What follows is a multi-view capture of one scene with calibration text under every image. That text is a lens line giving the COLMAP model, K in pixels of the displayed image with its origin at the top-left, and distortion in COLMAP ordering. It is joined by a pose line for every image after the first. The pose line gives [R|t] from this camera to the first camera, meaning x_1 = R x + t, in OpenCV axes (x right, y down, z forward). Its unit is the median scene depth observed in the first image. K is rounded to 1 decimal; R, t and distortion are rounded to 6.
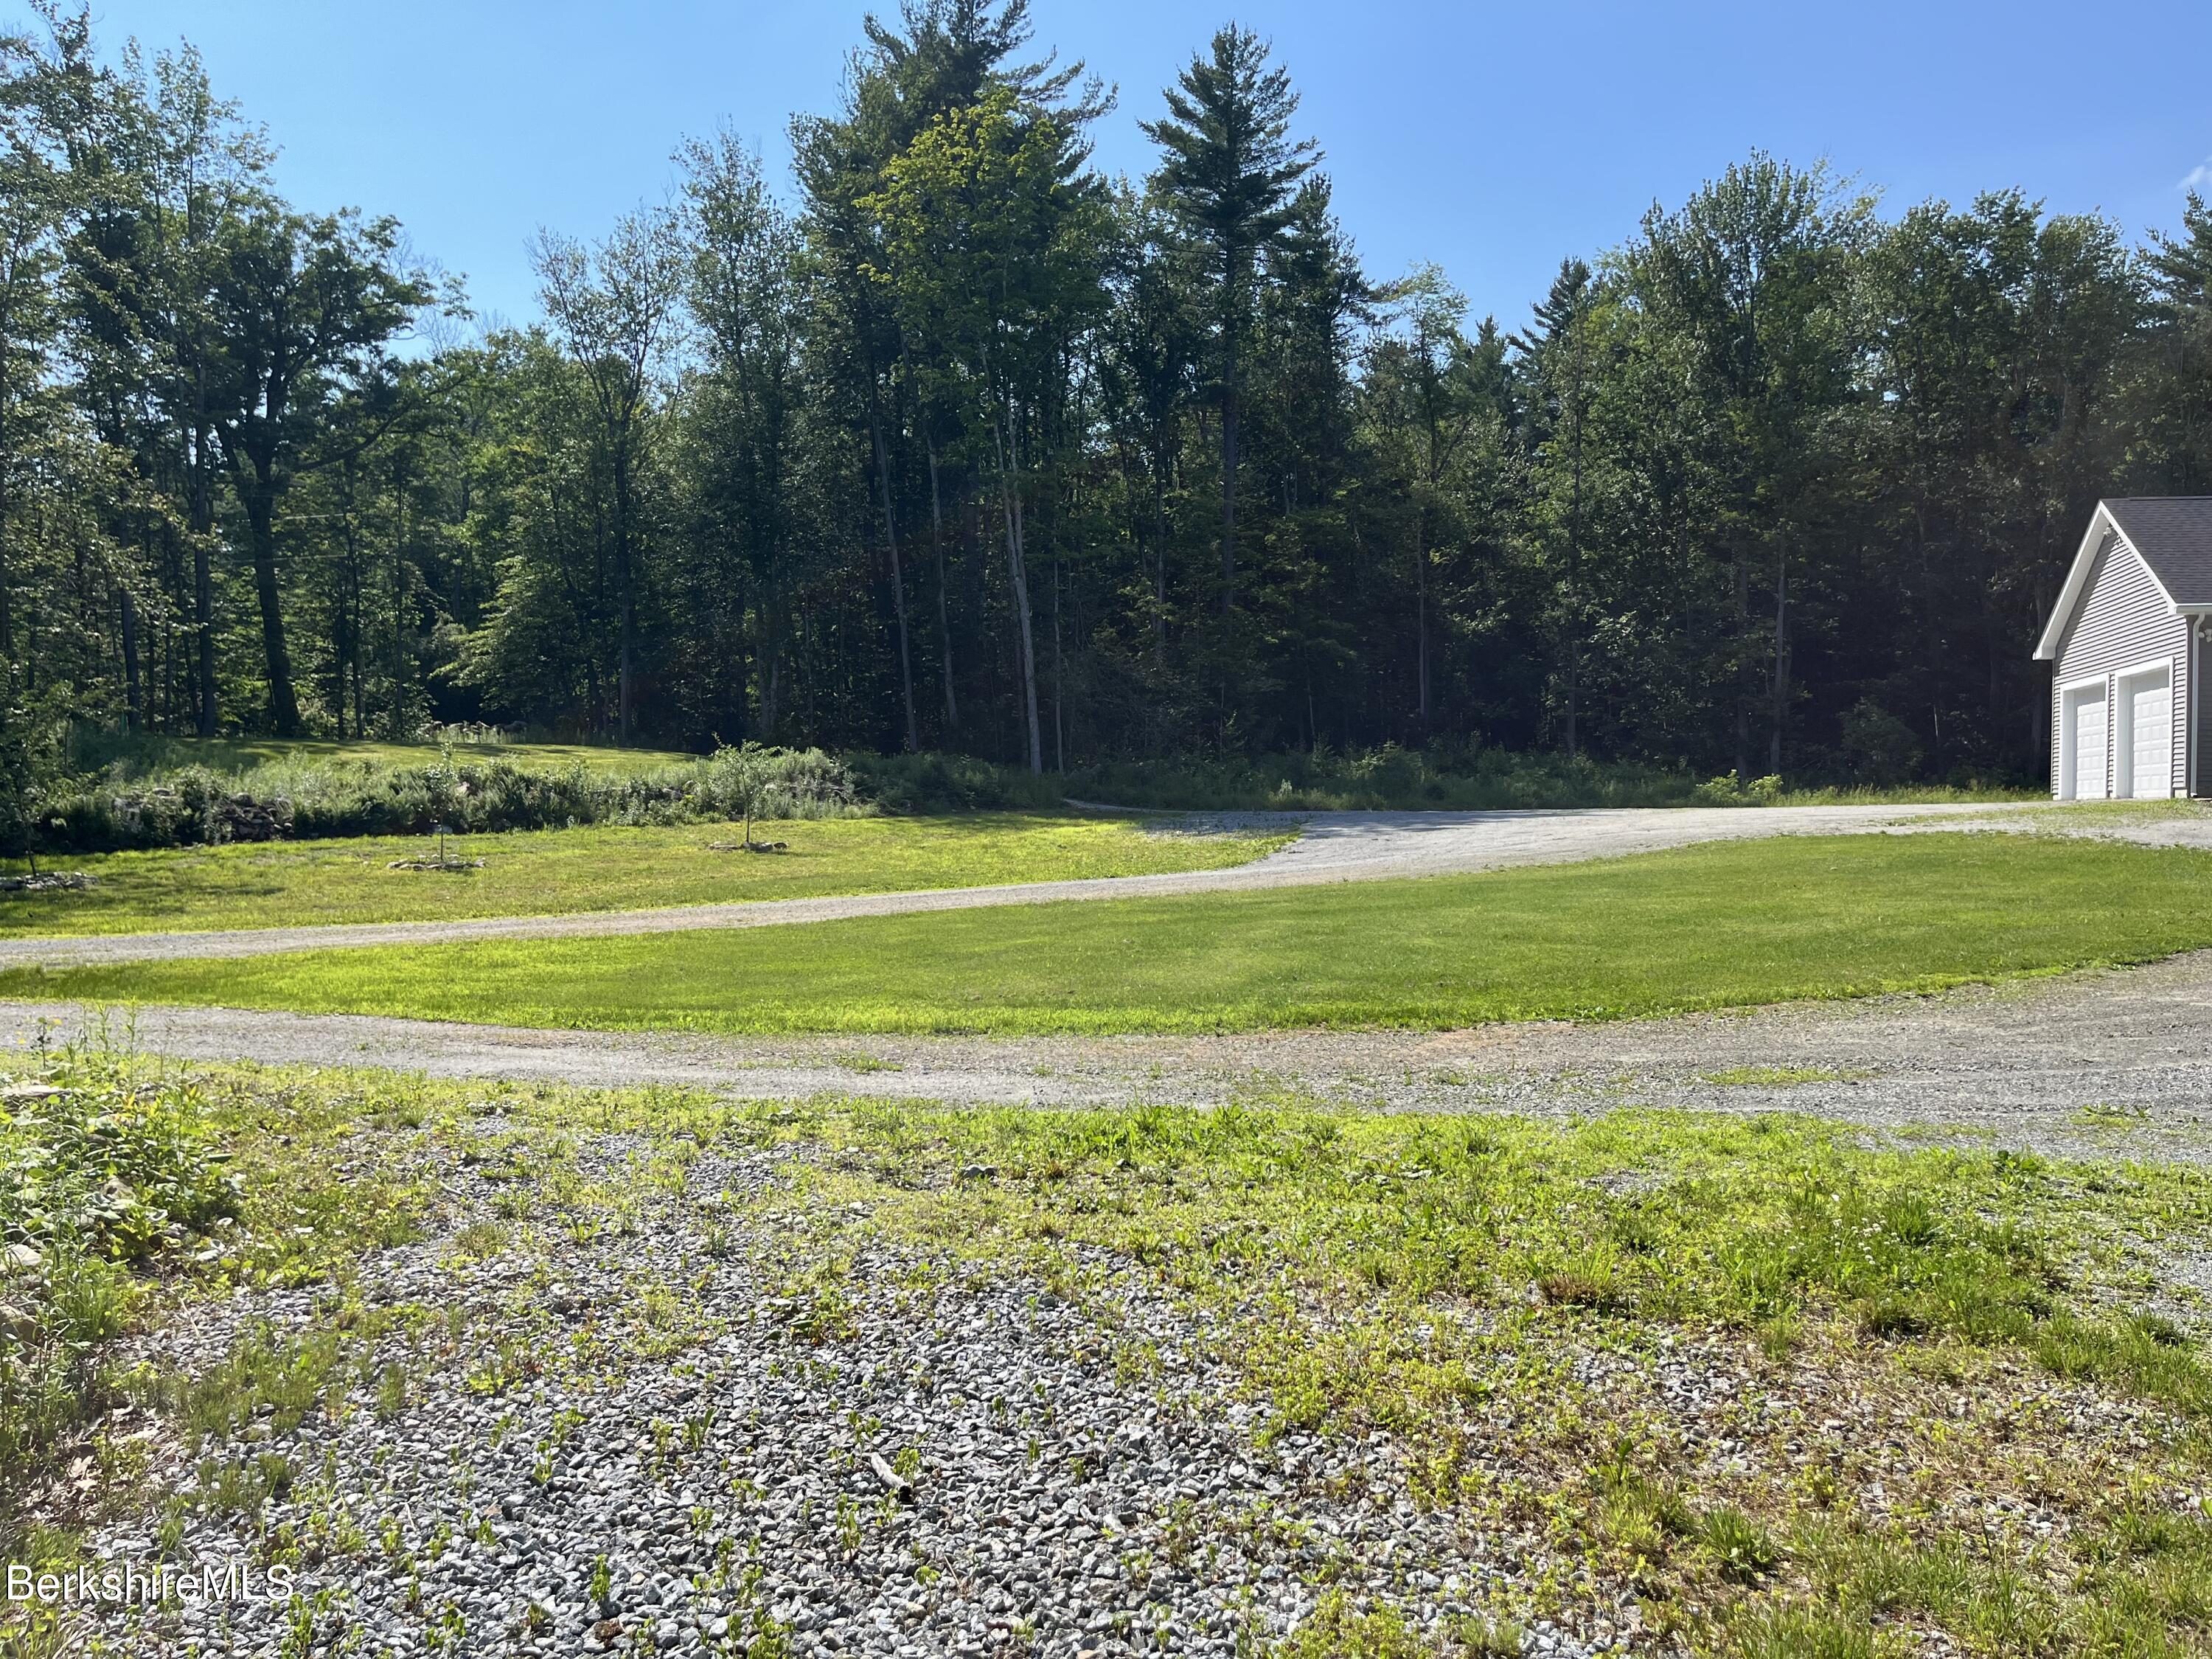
lens RADIAL K [[1674.7, 0, 1088.1], [0, 1674.7, 835.6], [0, 0, 1]] dist [0.069572, -0.097014]
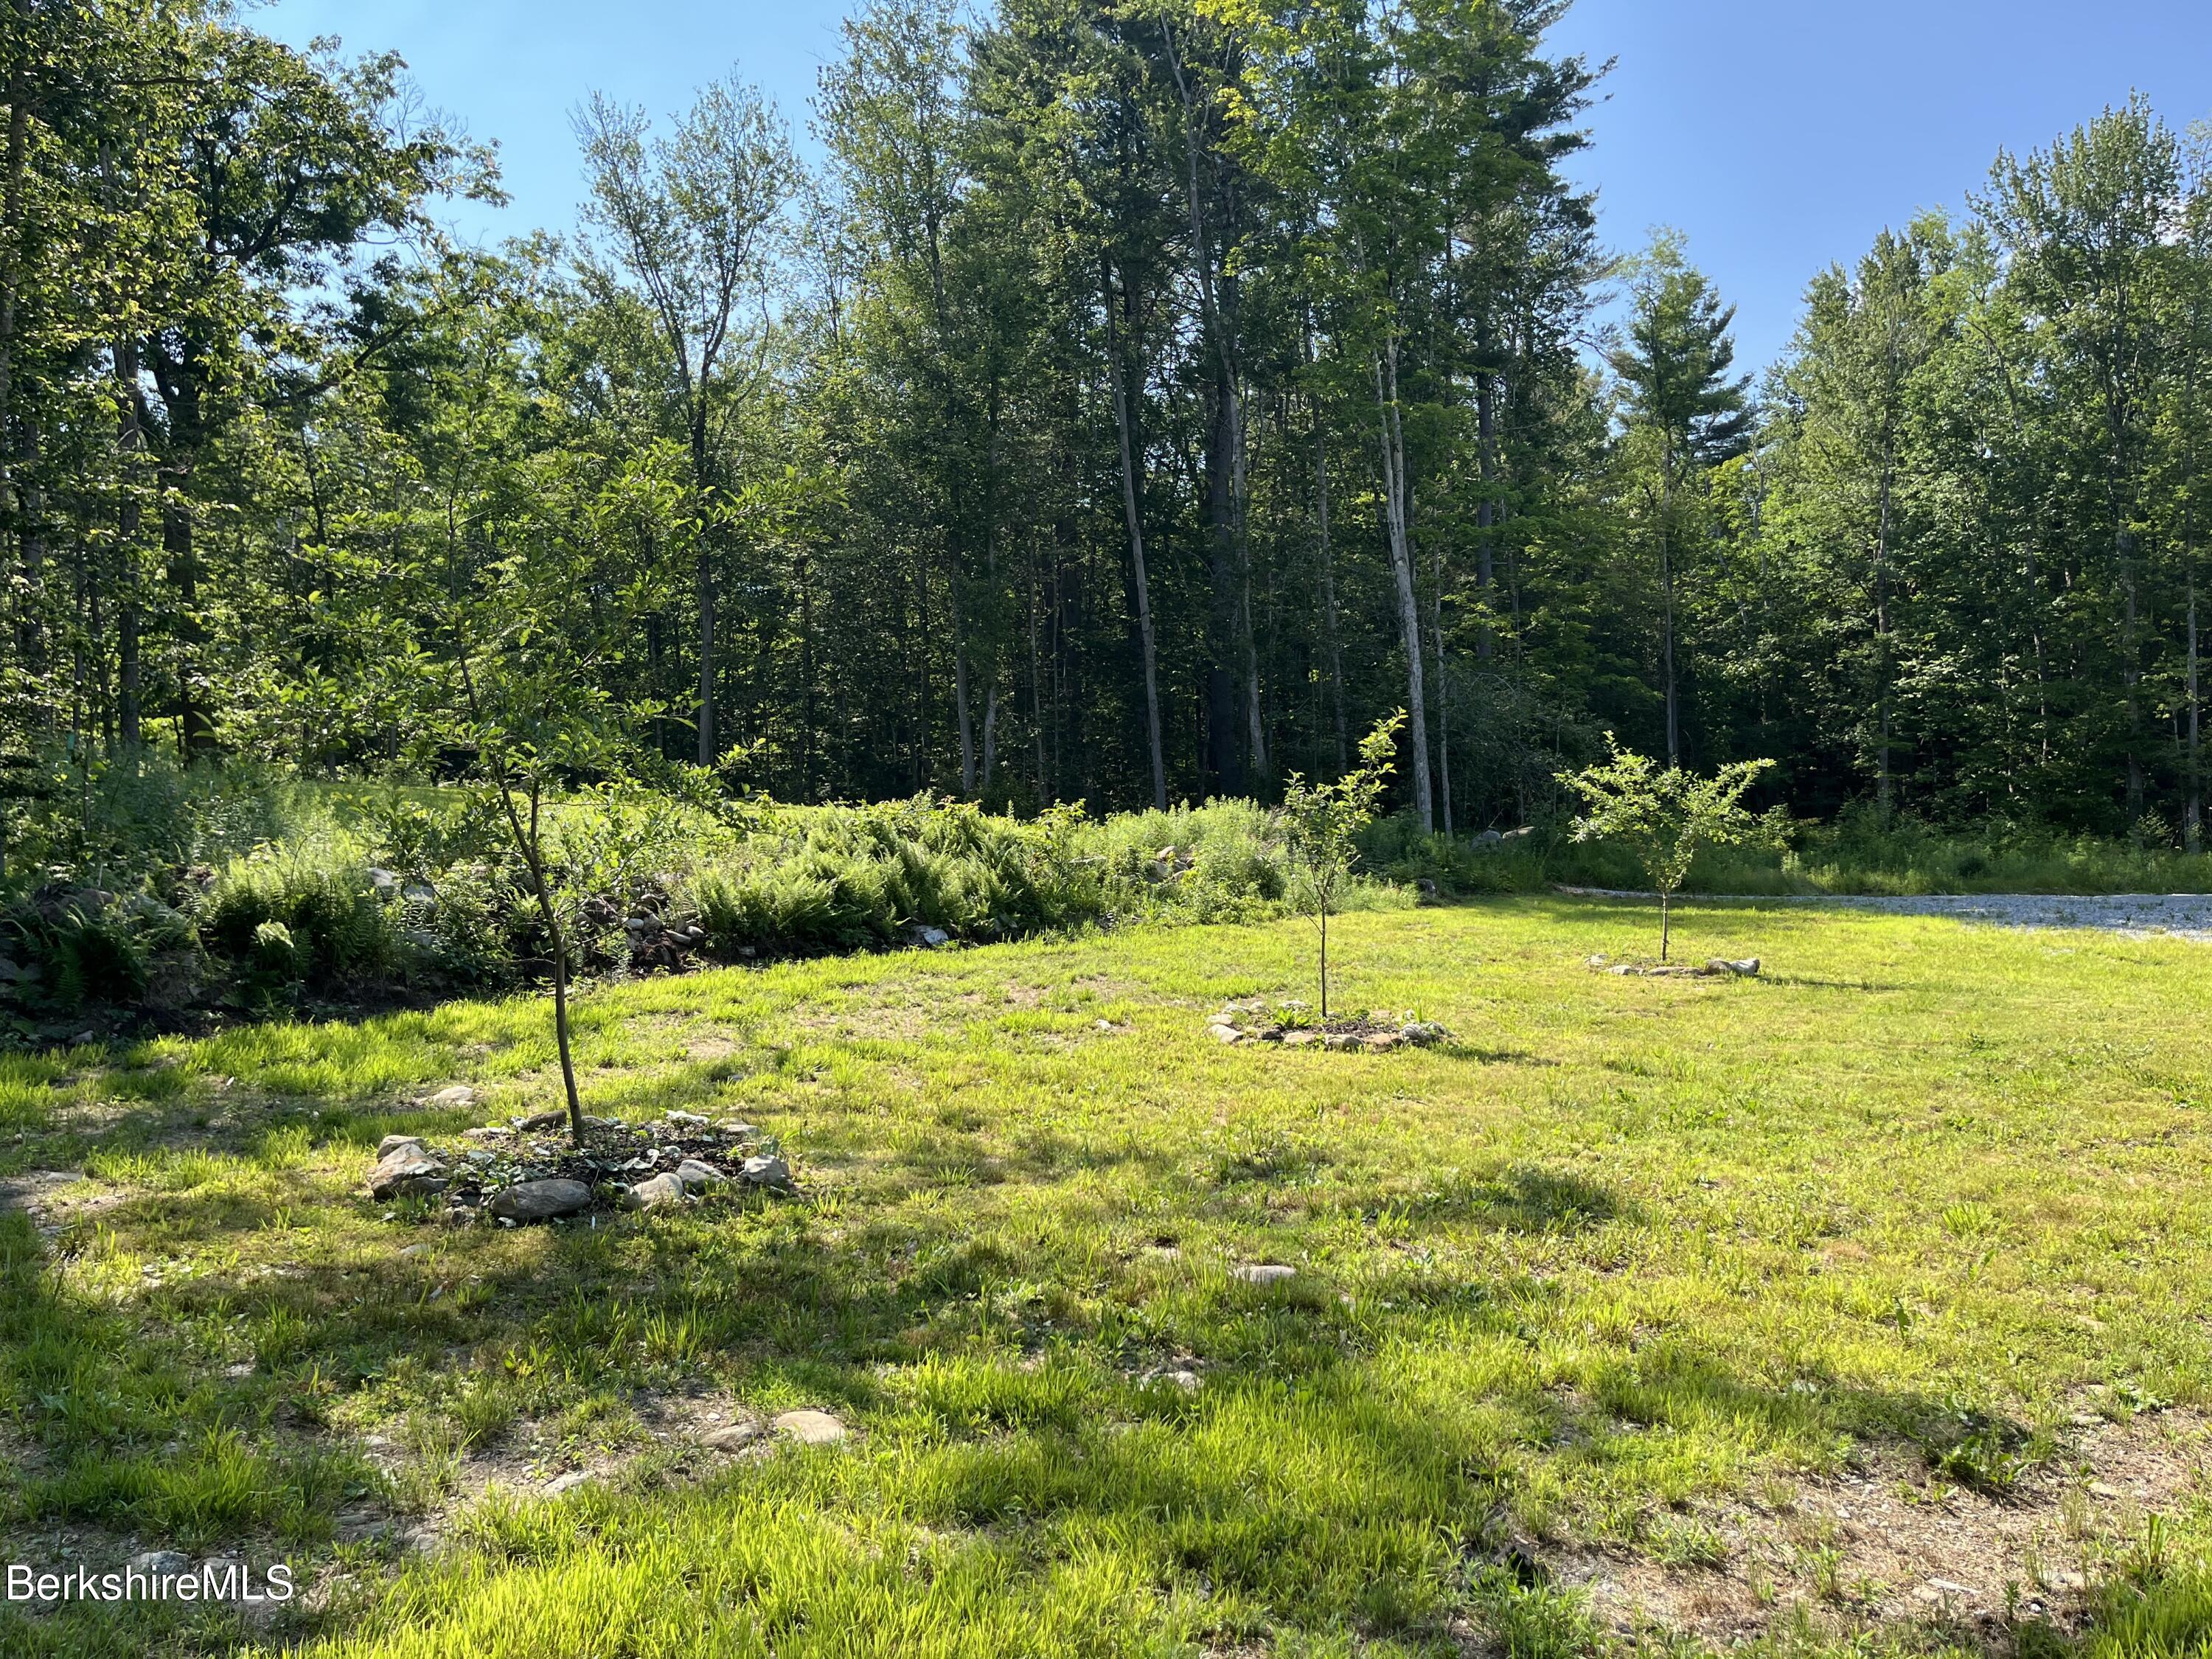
lens RADIAL K [[1674.7, 0, 1095.6], [0, 1674.7, 828.0], [0, 0, 1]] dist [0.069572, -0.097014]
pose [[0.987059, -0.003896, 0.160312, -0.238471], [0.013624, 0.998128, -0.059627, -0.003128], [-0.159779, 0.061039, 0.985264, 0.288695]]
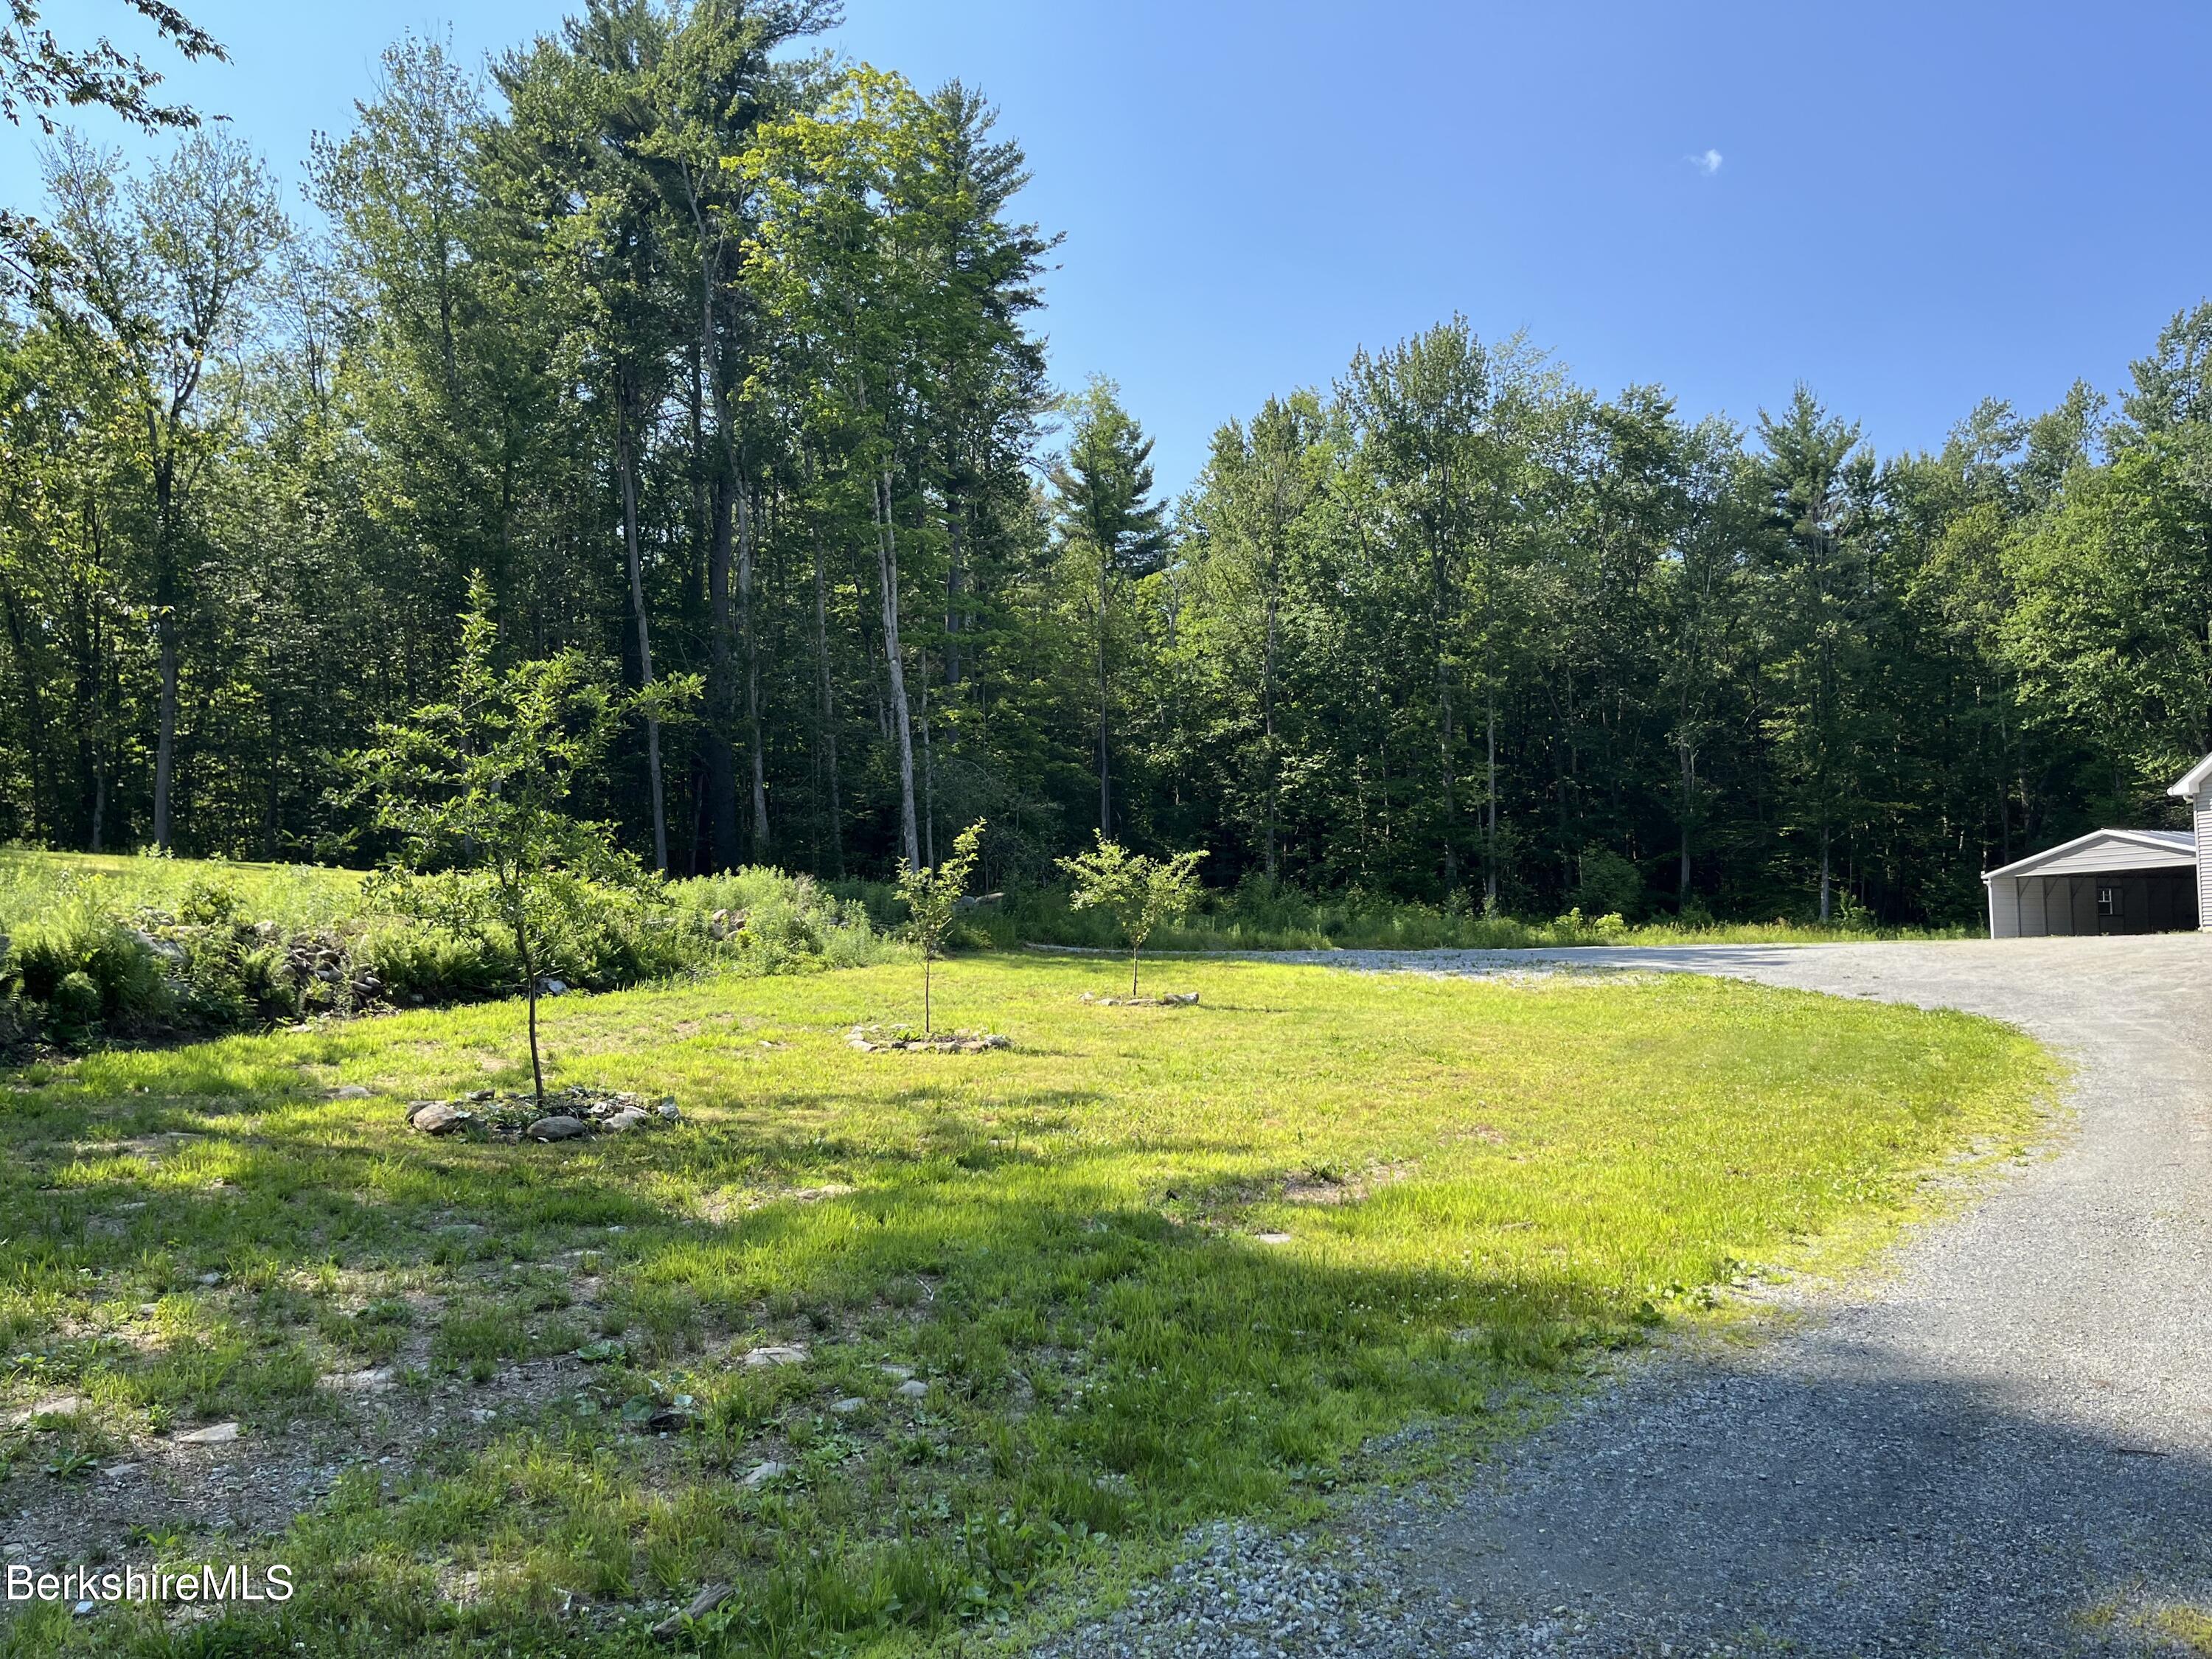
lens RADIAL K [[1674.7, 0, 1108.8], [0, 1674.7, 825.6], [0, 0, 1]] dist [0.069572, -0.097014]
pose [[0.875762, 0.023002, 0.482195, -0.286002], [0.023732, 0.995605, -0.090595, -0.000938], [-0.482159, 0.090783, 0.871367, 0.223635]]
